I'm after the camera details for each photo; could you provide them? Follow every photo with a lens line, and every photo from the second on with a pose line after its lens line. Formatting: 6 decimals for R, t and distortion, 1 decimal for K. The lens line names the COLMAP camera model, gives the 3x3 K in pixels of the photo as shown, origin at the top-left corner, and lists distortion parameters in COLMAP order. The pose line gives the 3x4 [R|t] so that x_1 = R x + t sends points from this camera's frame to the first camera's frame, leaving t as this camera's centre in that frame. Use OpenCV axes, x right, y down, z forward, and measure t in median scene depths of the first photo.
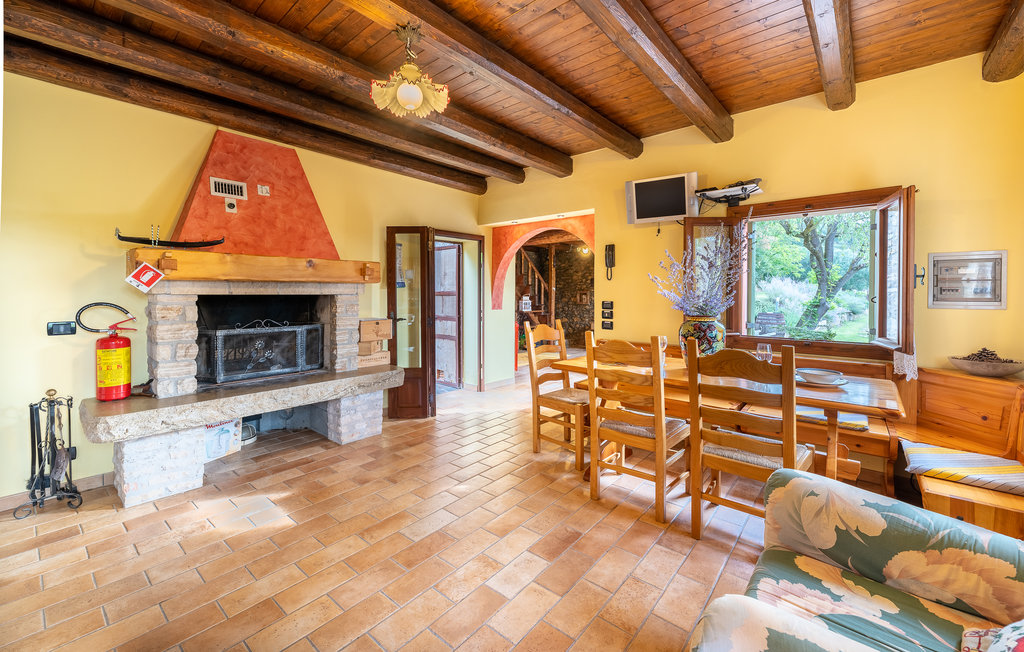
lens RADIAL K [[414.6, 0, 517.3], [0, 414.6, 296.0], [0, 0, 1]] dist [0.000842, 0.000066]
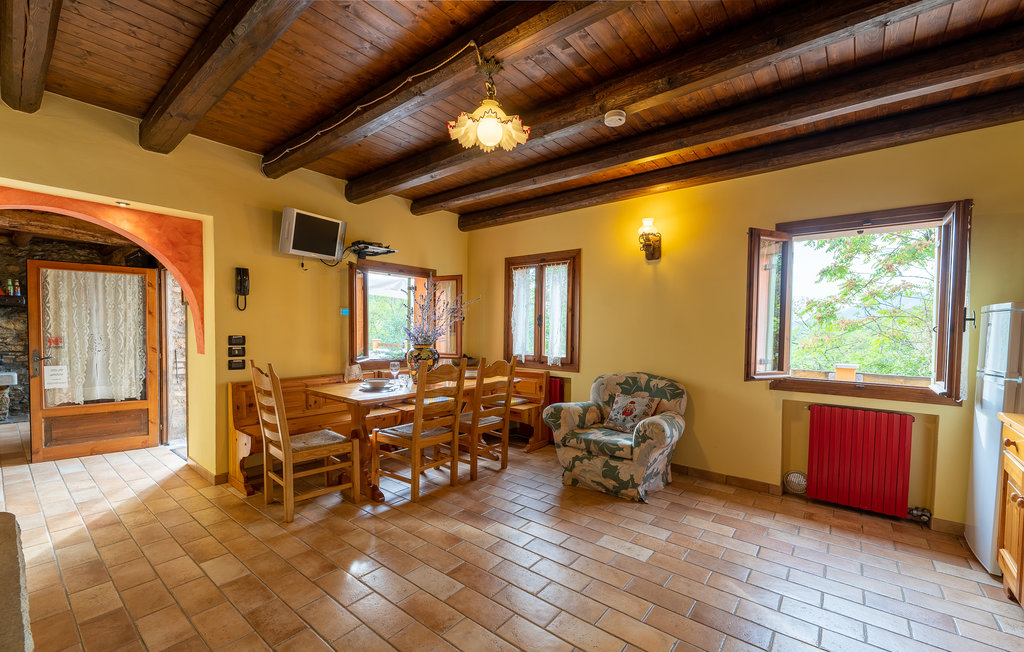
lens RADIAL K [[414.6, 0, 507.6], [0, 414.6, 334.3], [0, 0, 1]] dist [0.000842, 0.000066]
pose [[-0.013383, -0.004778, 0.999899, -0.619534], [0.005933, 0.999971, 0.004858, 0.009374], [-0.999893, 0.005997, -0.013354, 0.476023]]
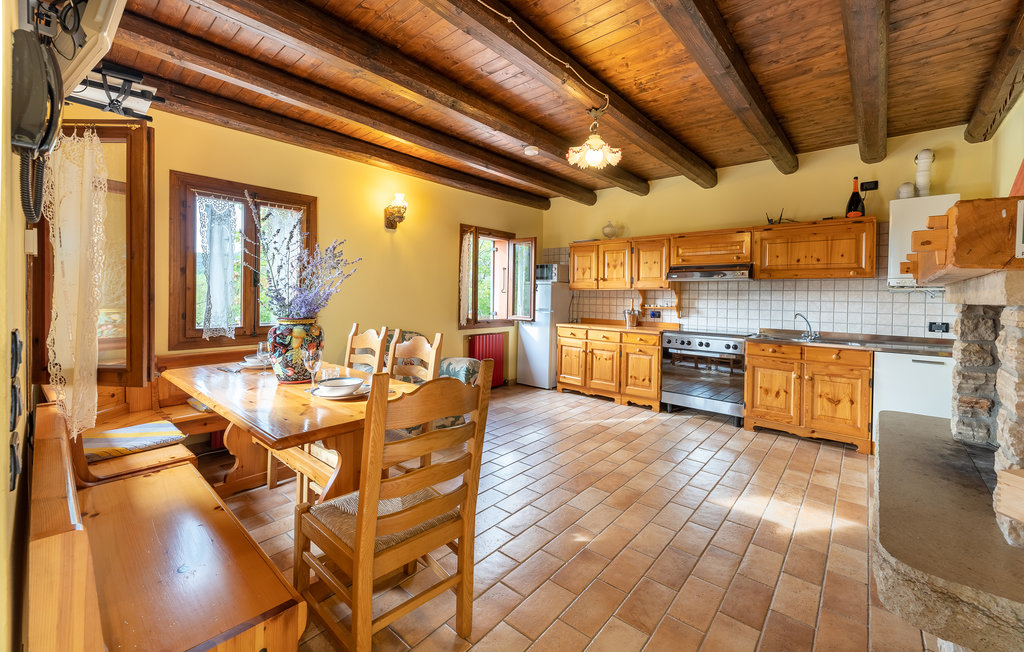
lens RADIAL K [[414.6, 0, 506.7], [0, 414.6, 291.2], [0, 0, 1]] dist [0.000842, 0.000066]
pose [[-0.999787, -0.006484, 0.019594, -0.001076], [-0.006192, 0.999869, 0.014935, -0.010889], [-0.019688, 0.014811, -0.999696, 1.190022]]
